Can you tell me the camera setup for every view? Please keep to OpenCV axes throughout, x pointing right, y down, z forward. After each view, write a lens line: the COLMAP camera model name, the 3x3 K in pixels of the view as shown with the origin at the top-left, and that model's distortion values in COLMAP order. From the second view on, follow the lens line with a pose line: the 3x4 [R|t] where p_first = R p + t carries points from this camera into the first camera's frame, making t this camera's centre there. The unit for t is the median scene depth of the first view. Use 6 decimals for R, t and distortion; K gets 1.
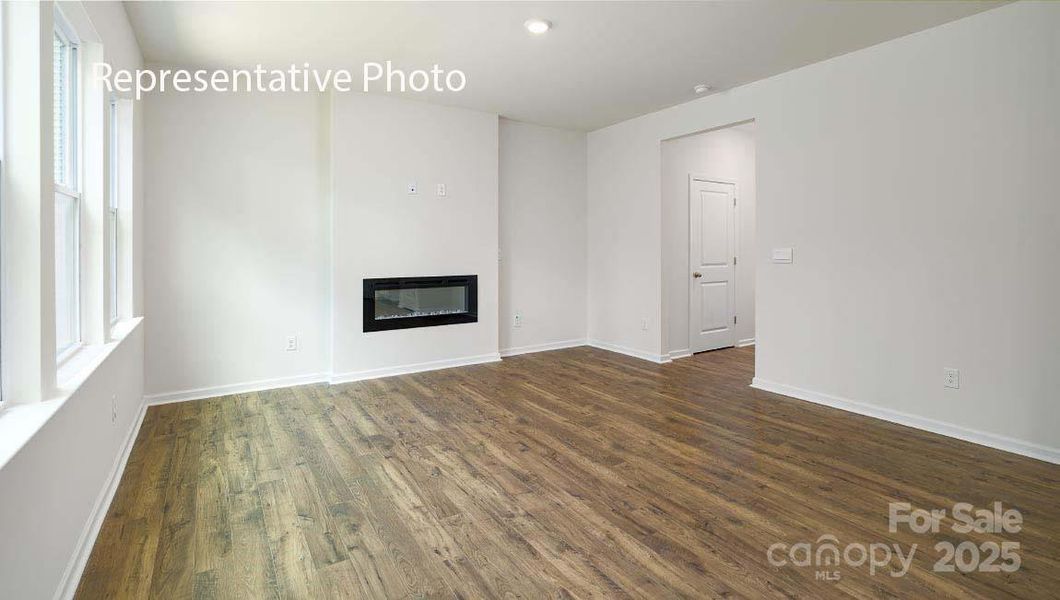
lens RADIAL K [[480.7, 0, 528.0], [0, 480.7, 265.0], [0, 0, 1]] dist [-0.000055, 0.000136]
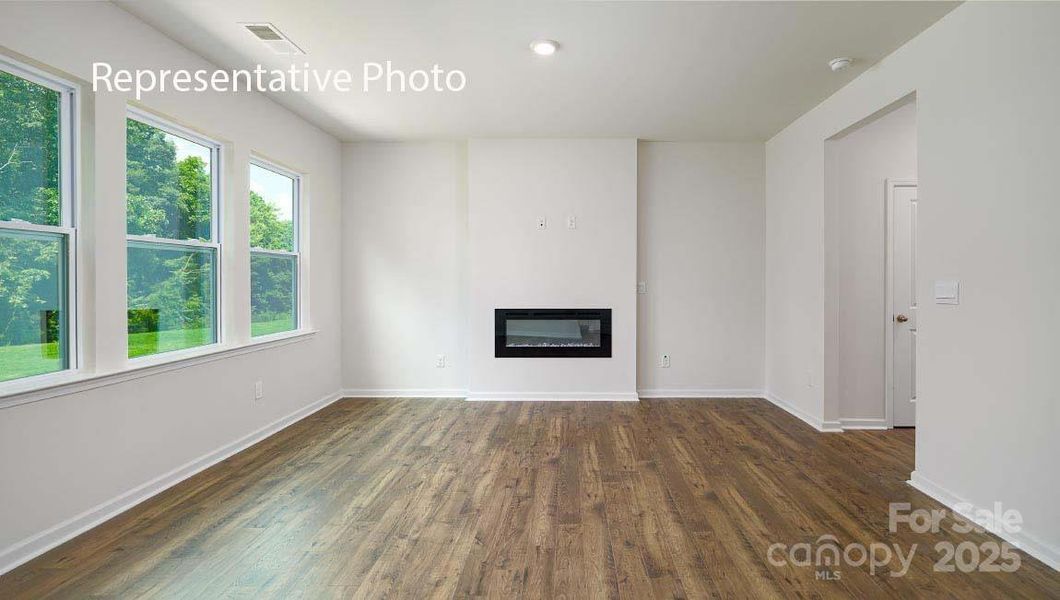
lens RADIAL K [[495.8, 0, 572.3], [0, 495.8, 295.3], [0, 0, 1]] dist [0.000936, 0.000250]
pose [[0.842185, 0.016259, -0.538944, 0.412587], [-0.019333, 0.999813, -0.000049, -0.004829], [0.538842, 0.010460, 0.842342, 0.138235]]
